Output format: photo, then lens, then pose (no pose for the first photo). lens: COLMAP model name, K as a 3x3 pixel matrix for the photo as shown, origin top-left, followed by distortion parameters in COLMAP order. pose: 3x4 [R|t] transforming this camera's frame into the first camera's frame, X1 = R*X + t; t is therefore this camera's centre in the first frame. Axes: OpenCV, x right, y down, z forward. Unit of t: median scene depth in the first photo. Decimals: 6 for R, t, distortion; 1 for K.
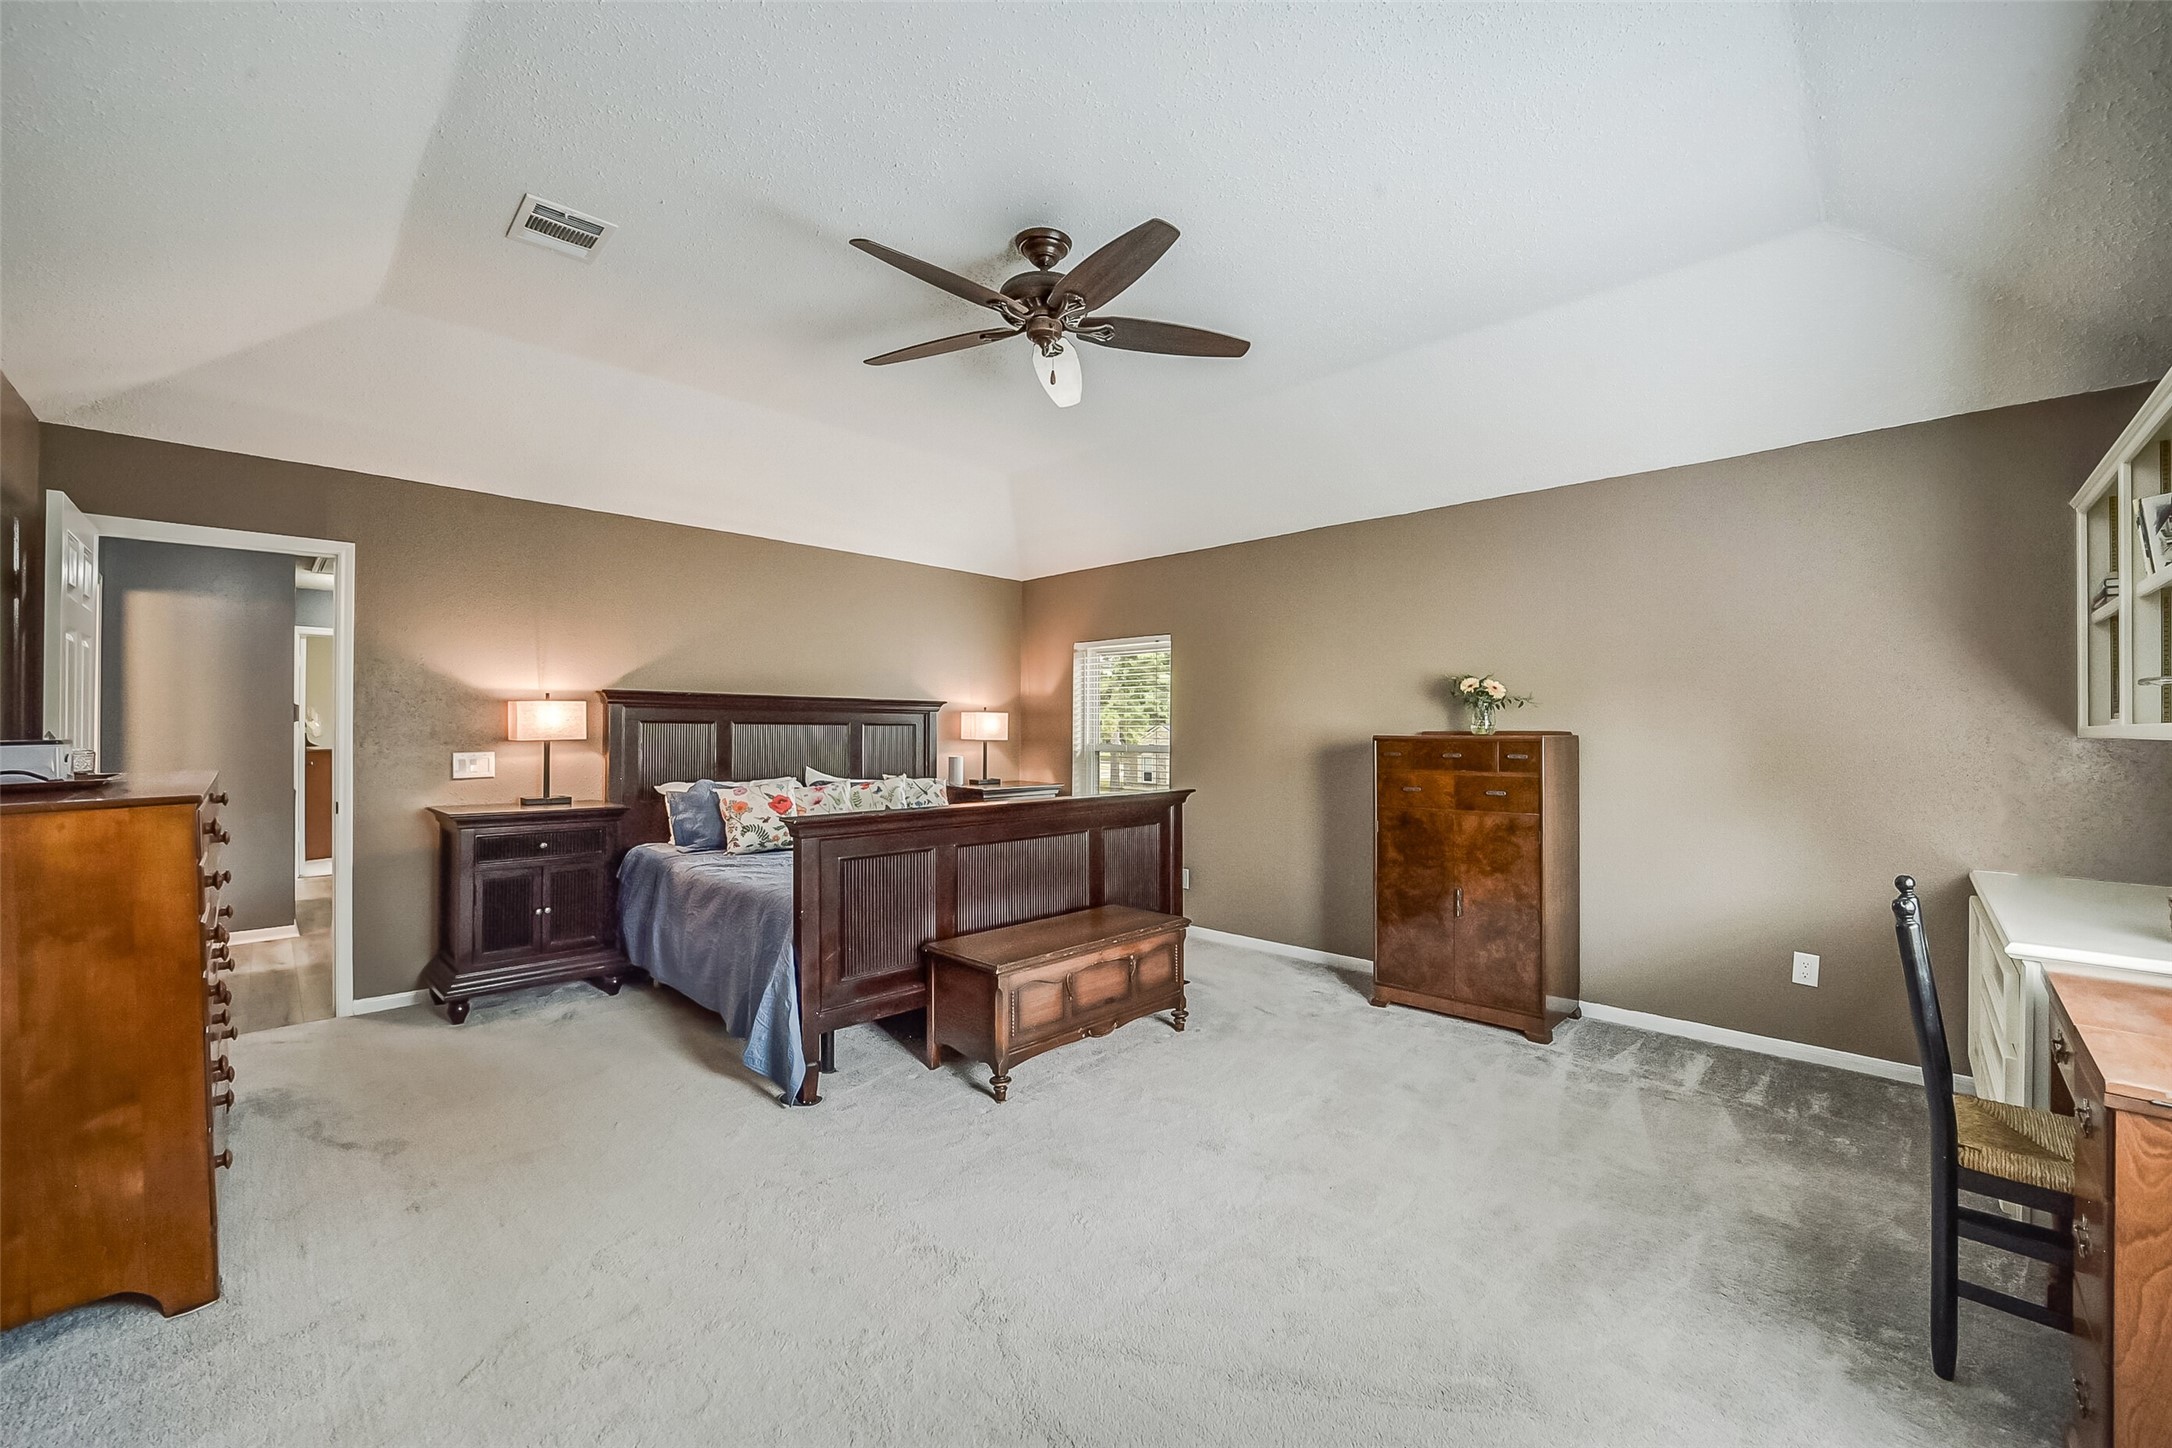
lens RADIAL K [[859.9, 0, 1086.5], [0, 859.9, 723.9], [0, 0, 1]] dist [-0.000433, -0.000033]
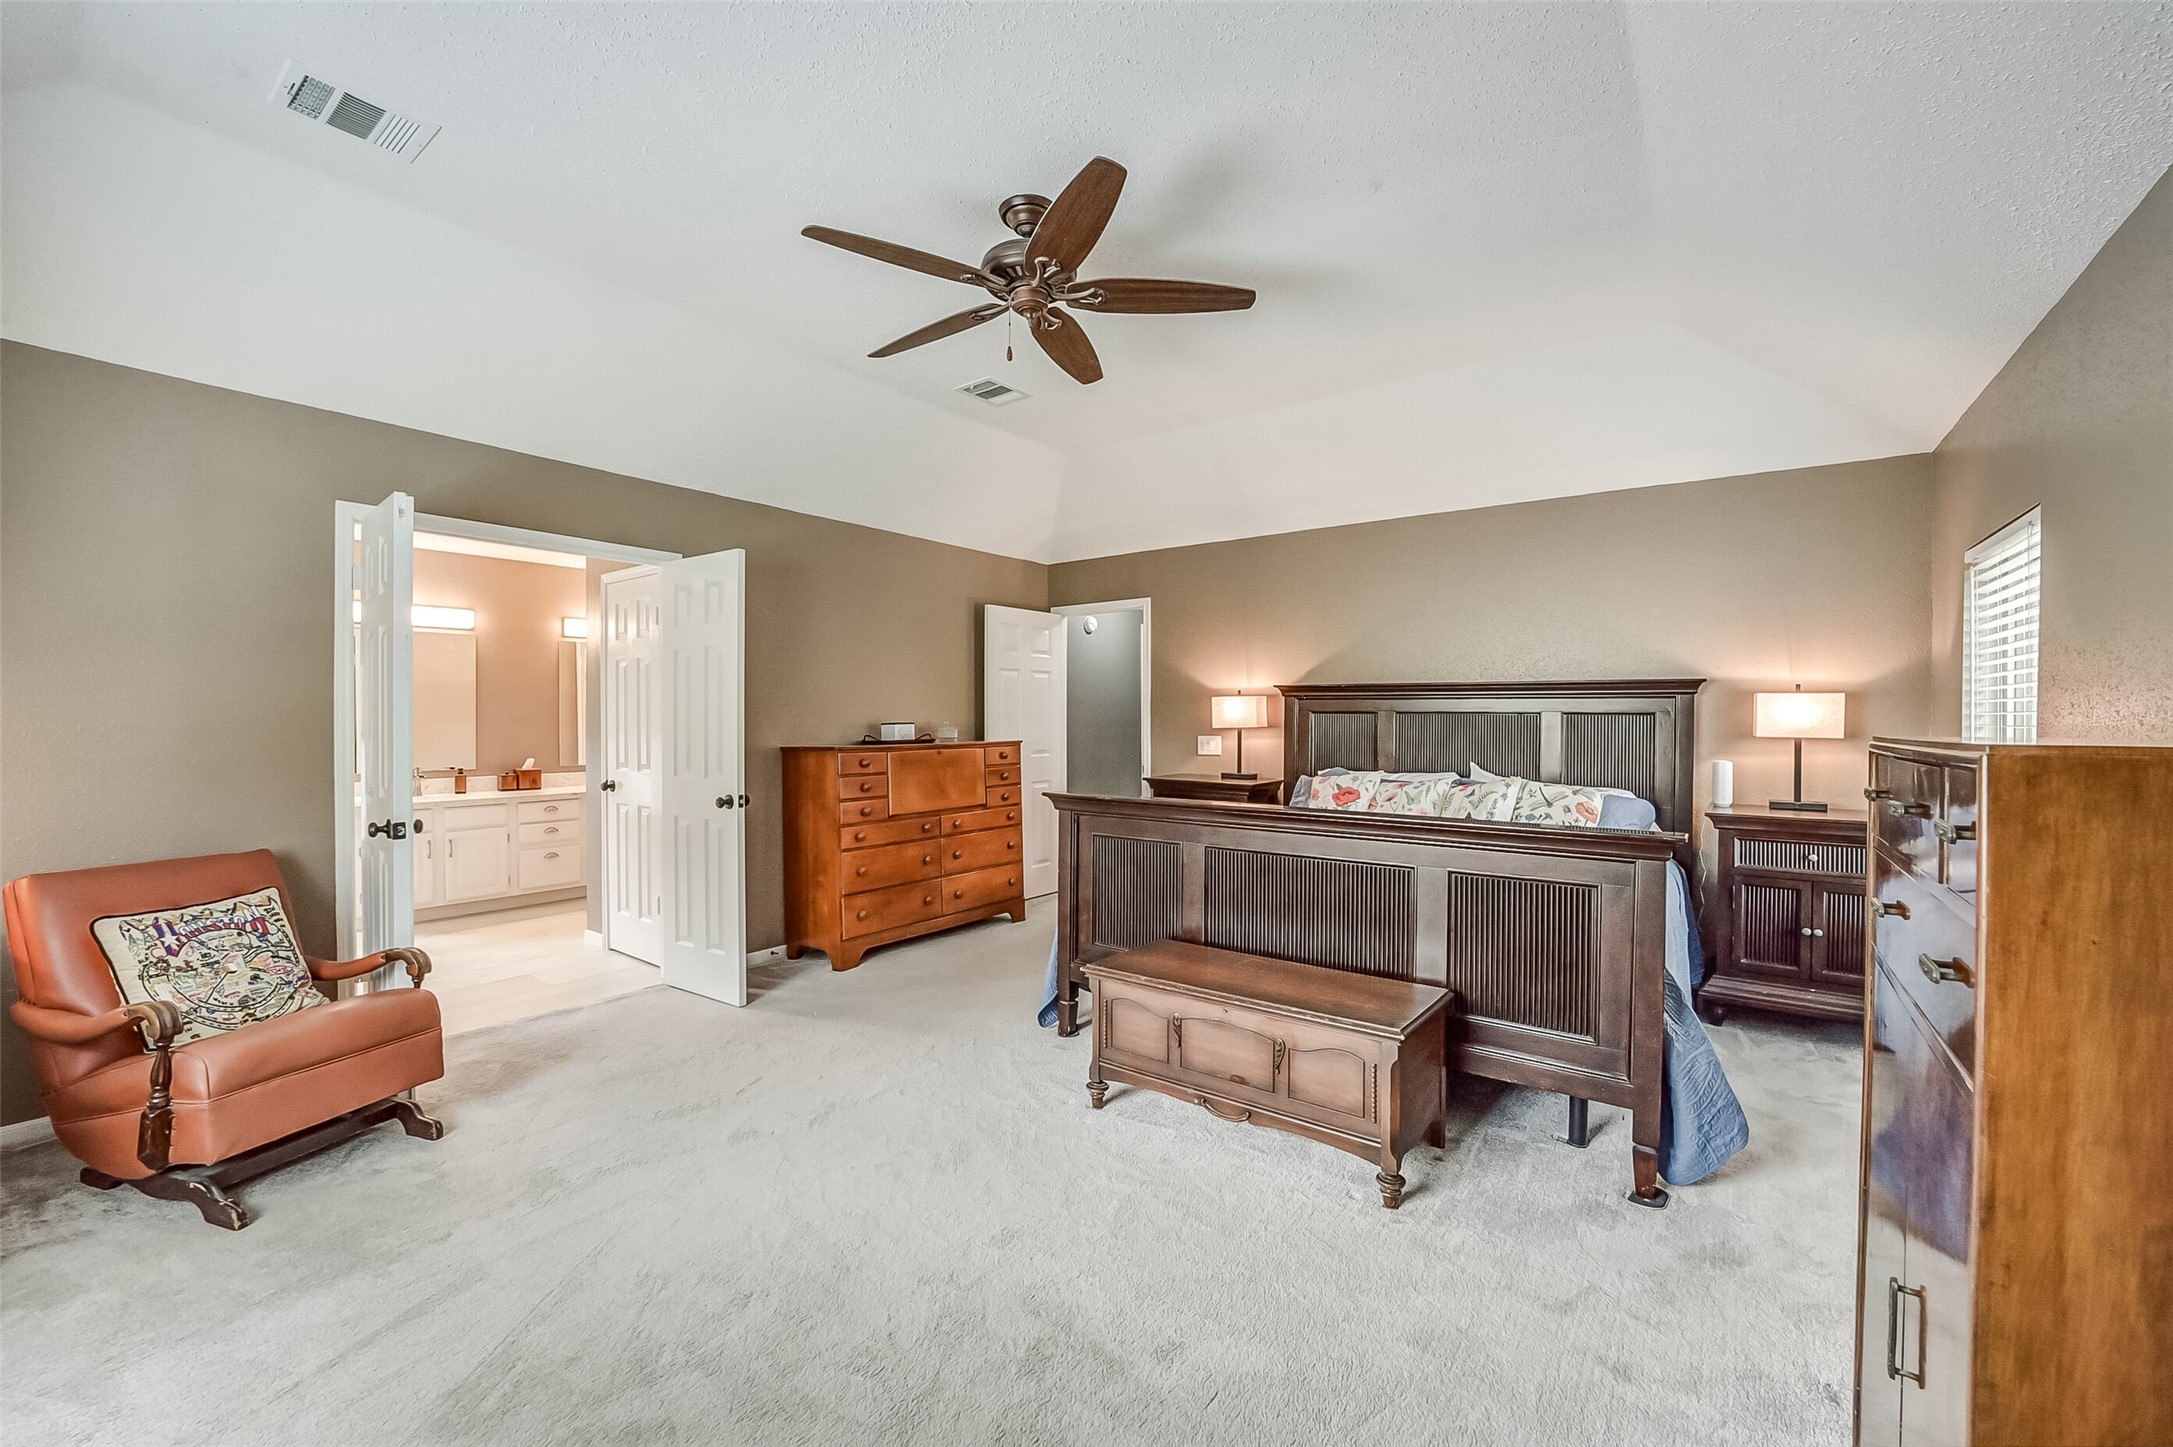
lens RADIAL K [[860.3, 0, 1089.0], [0, 860.3, 727.2], [0, 0, 1]] dist [-0.000433, -0.000033]
pose [[0.143751, 0.005839, -0.989597, 0.545193], [-0.000026, 0.999983, 0.005896, 0.009894], [0.989614, -0.000821, 0.143749, 0.563046]]
